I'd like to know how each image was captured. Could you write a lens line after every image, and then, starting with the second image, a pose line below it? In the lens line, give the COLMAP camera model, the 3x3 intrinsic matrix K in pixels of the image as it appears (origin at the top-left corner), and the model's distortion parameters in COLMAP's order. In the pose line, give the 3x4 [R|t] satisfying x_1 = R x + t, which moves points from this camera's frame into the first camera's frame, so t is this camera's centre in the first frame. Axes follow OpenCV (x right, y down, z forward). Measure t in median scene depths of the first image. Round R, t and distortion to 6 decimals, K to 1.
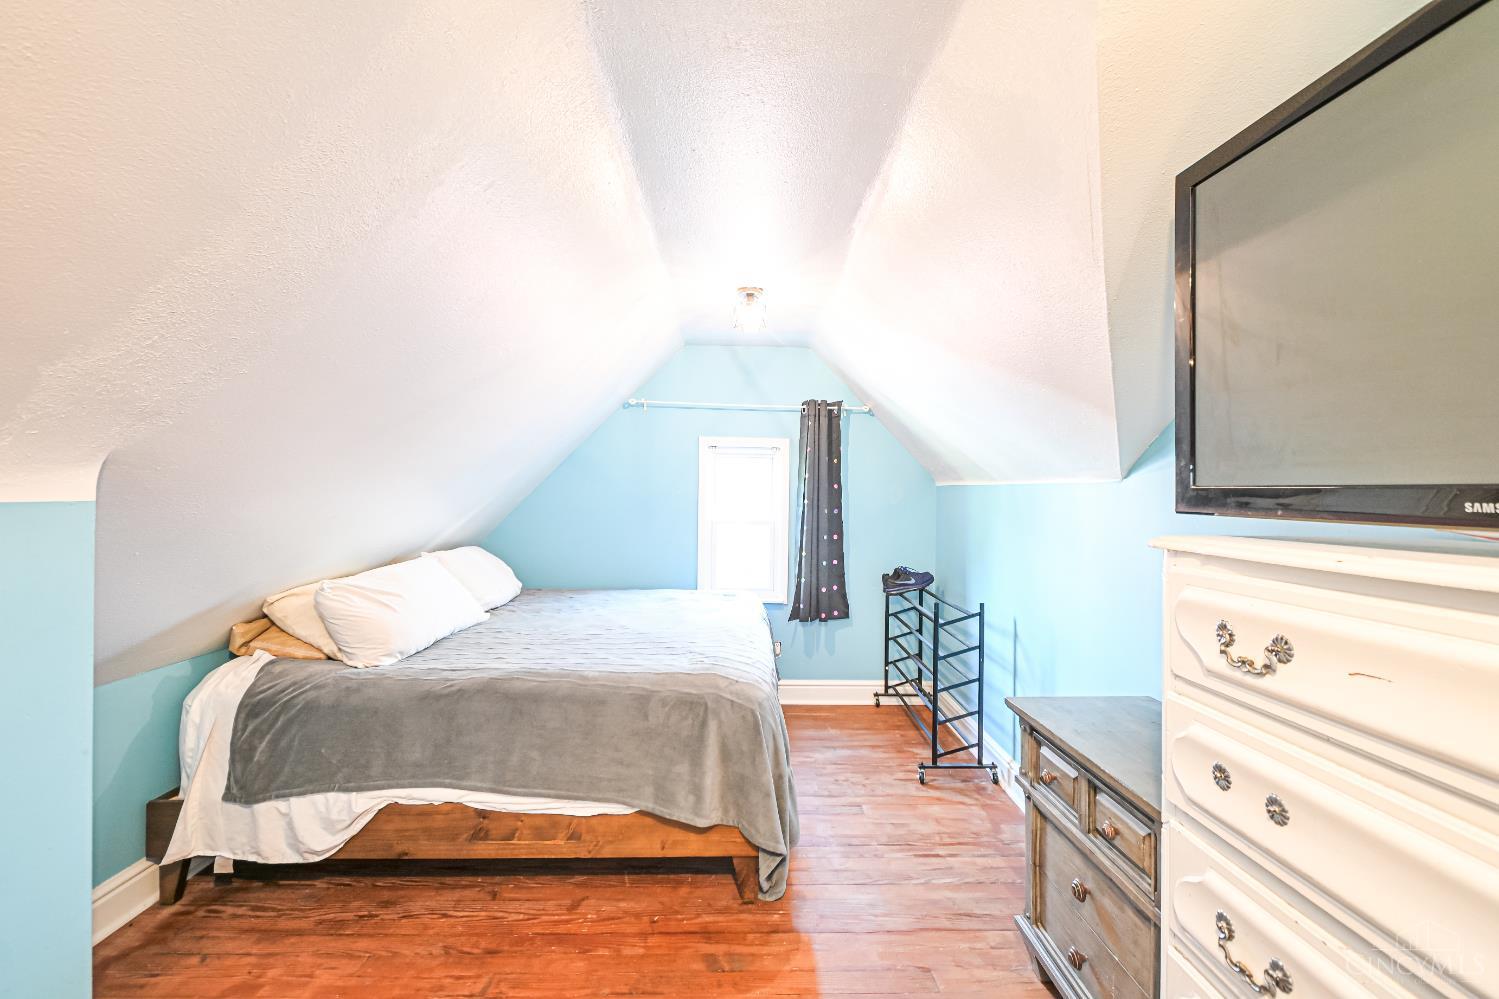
lens RADIAL K [[659.7, 0, 752.1], [0, 659.7, 491.9], [0, 0, 1]] dist [0.007366, -0.003849]
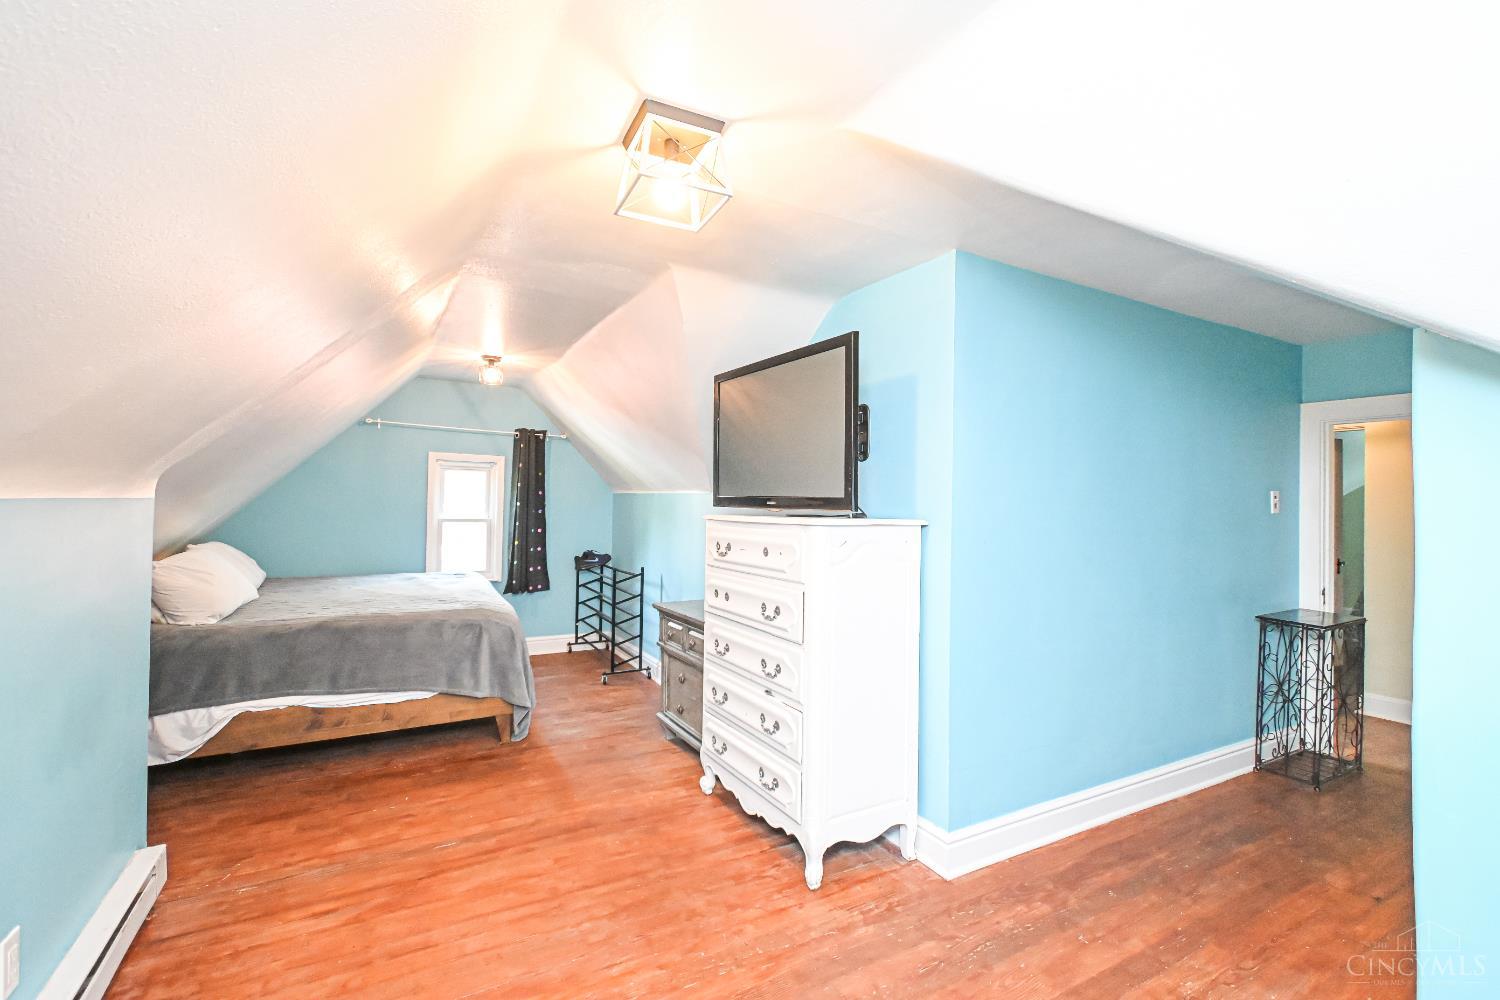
lens RADIAL K [[660.1, 0, 751.7], [0, 660.1, 498.5], [0, 0, 1]] dist [0.007366, -0.003849]
pose [[0.881000, 0.008360, 0.473042, -0.253662], [-0.009040, 0.999959, -0.000837, 0.000964], [-0.473030, -0.003539, 0.881039, -0.762137]]
